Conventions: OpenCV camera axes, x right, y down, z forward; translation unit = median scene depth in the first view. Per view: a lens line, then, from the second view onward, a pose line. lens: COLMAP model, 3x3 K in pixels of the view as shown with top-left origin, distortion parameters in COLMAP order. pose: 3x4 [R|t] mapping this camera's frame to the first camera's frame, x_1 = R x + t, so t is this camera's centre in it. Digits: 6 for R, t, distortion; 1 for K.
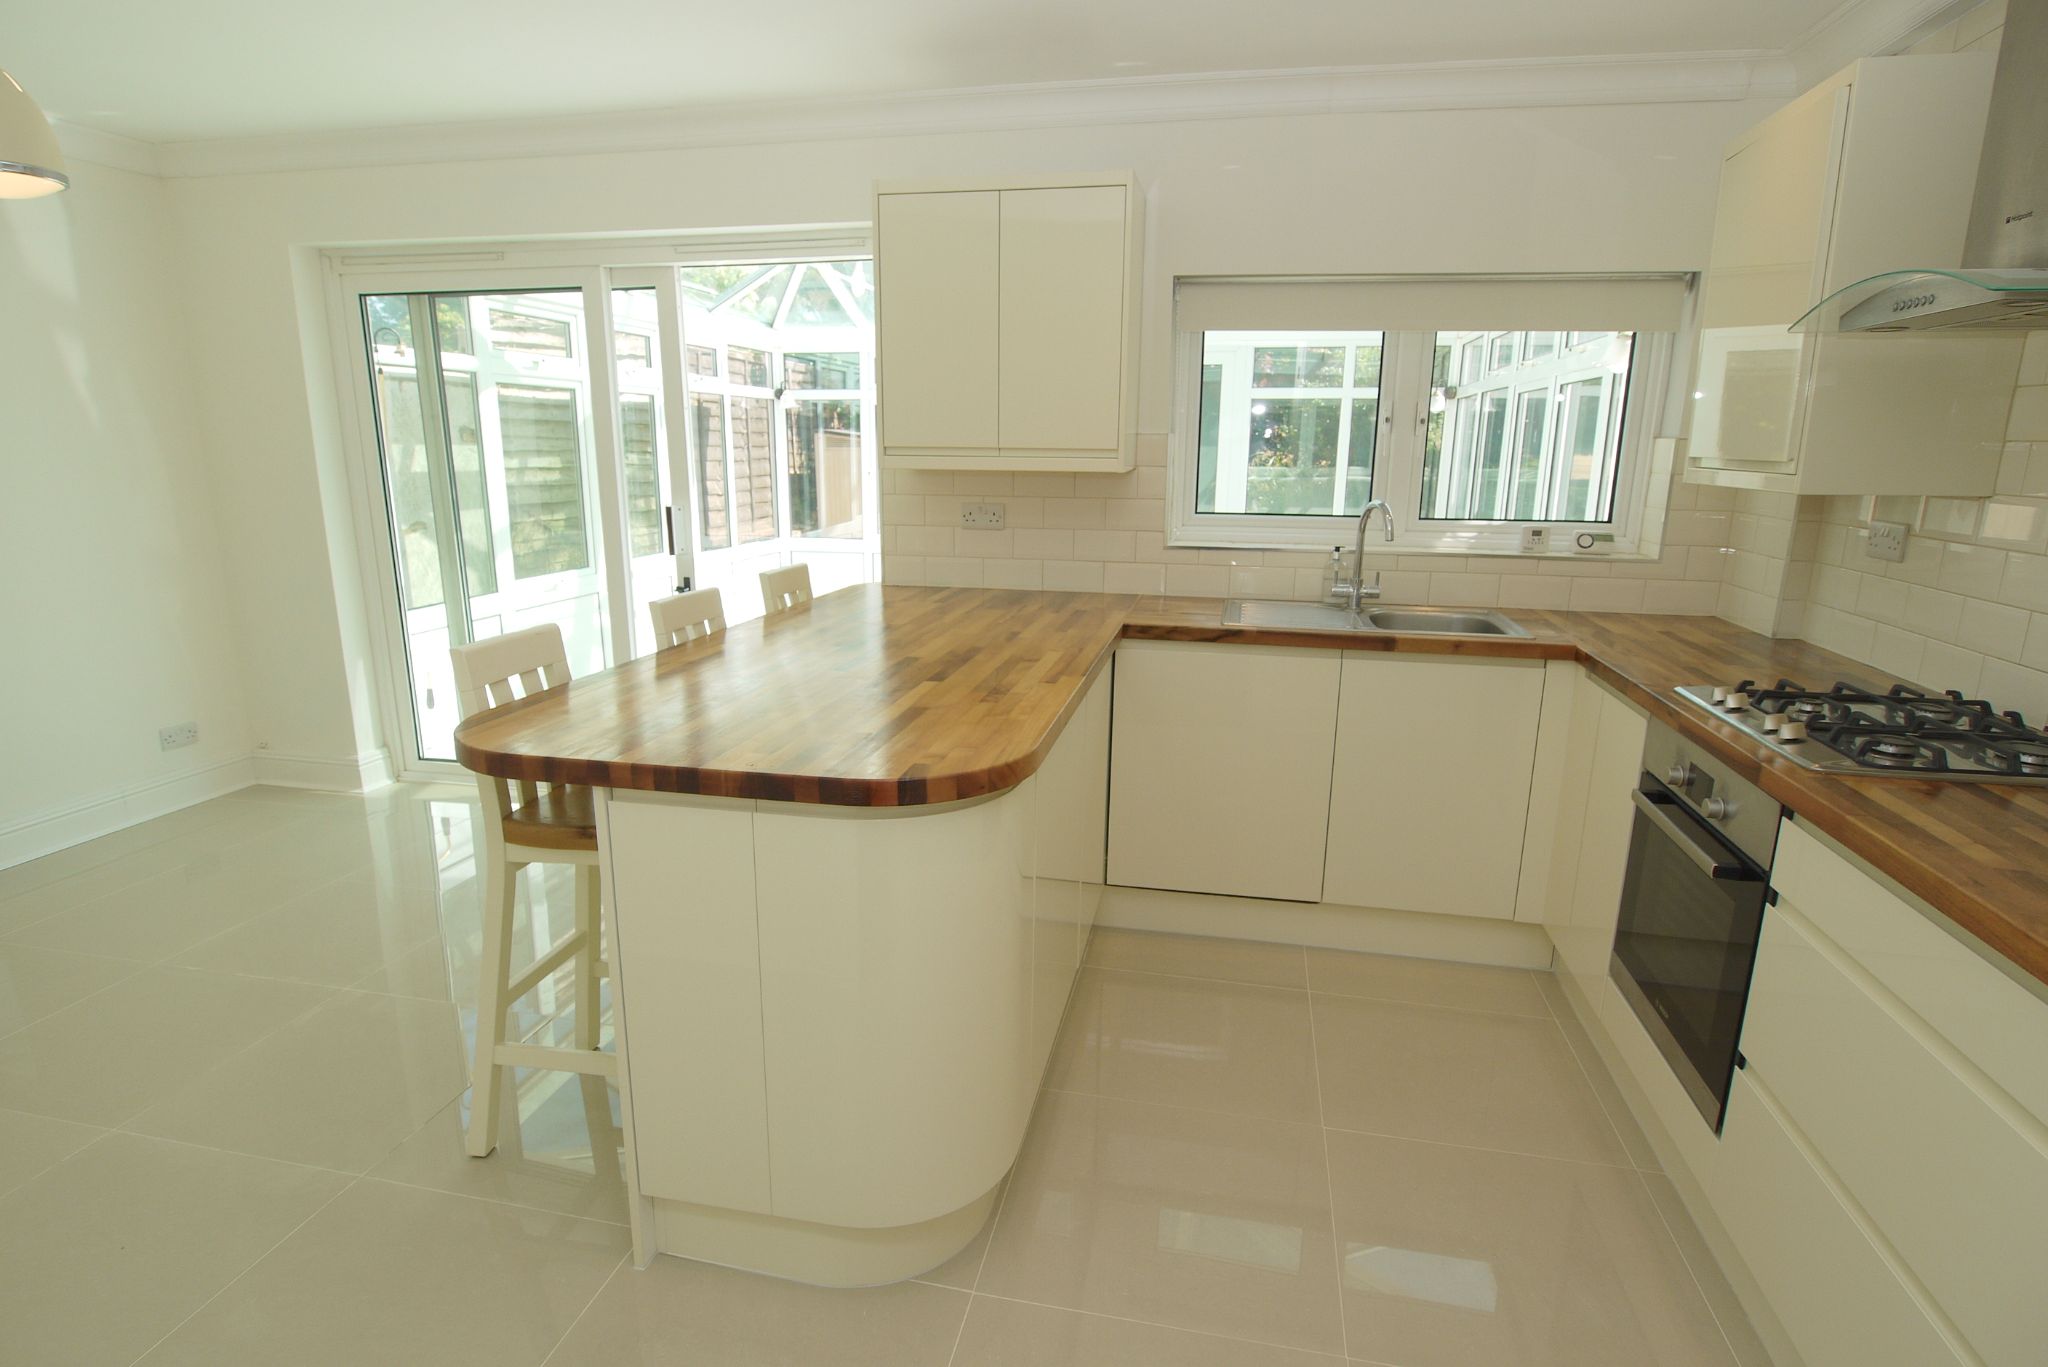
lens RADIAL K [[1105.6, 0, 1020.6], [0, 1105.6, 707.9], [0, 0, 1]] dist [-0.002068, -0.000649]
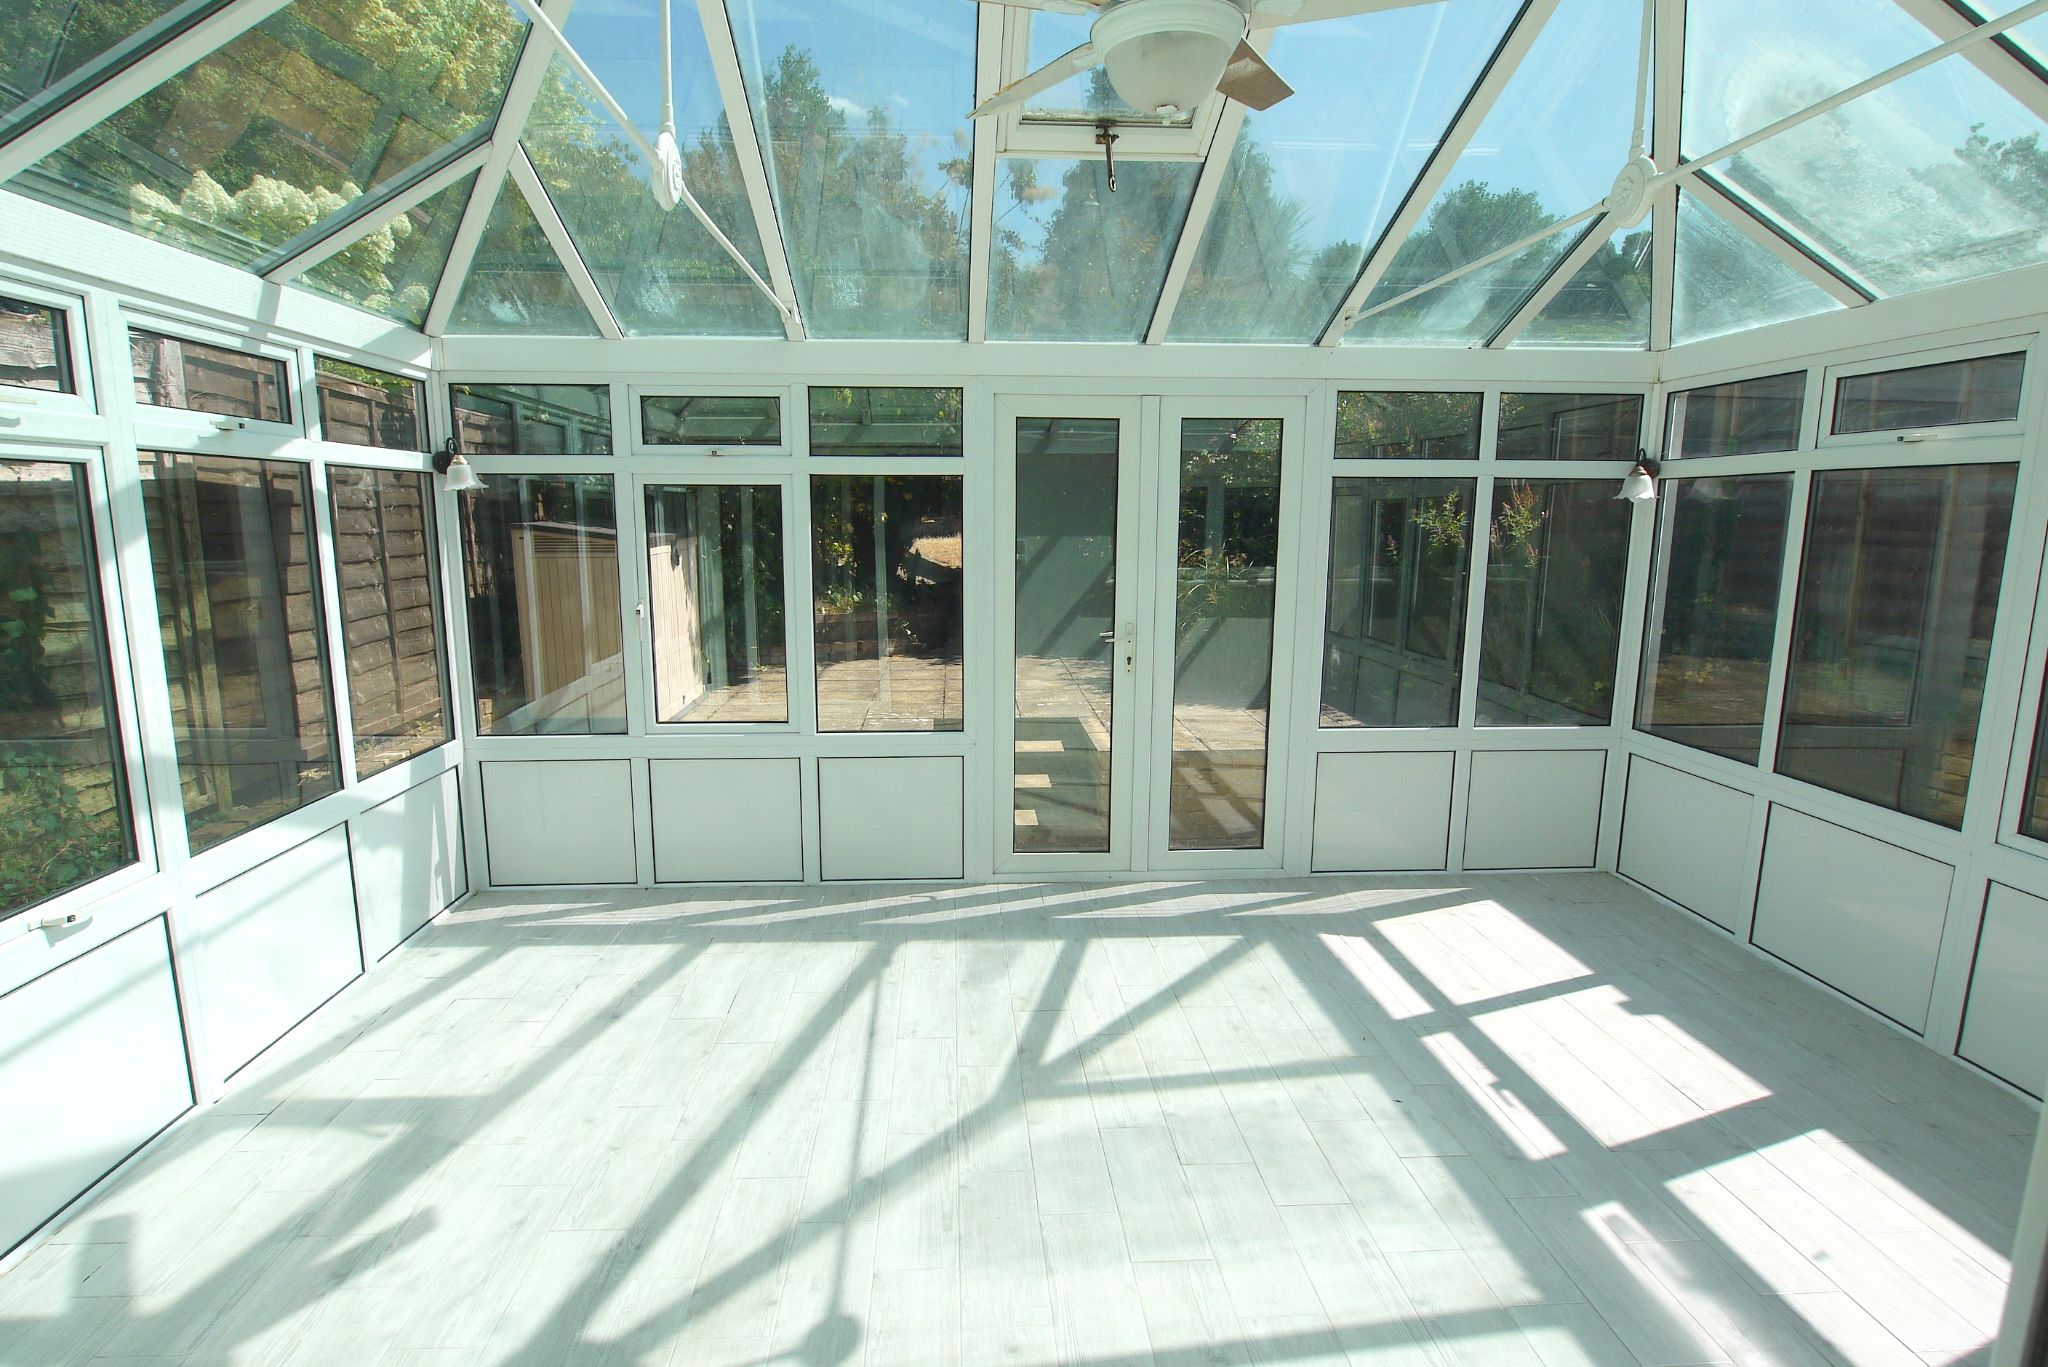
lens RADIAL K [[1105.6, 0, 1020.6], [0, 1105.6, 707.9], [0, 0, 1]] dist [-0.002068, -0.000649]
pose [[0.963928, -0.050097, 0.261407, -0.095359], [0.066071, 0.996424, -0.052675, -0.120660], [-0.257833, 0.068046, 0.963790, 0.425459]]
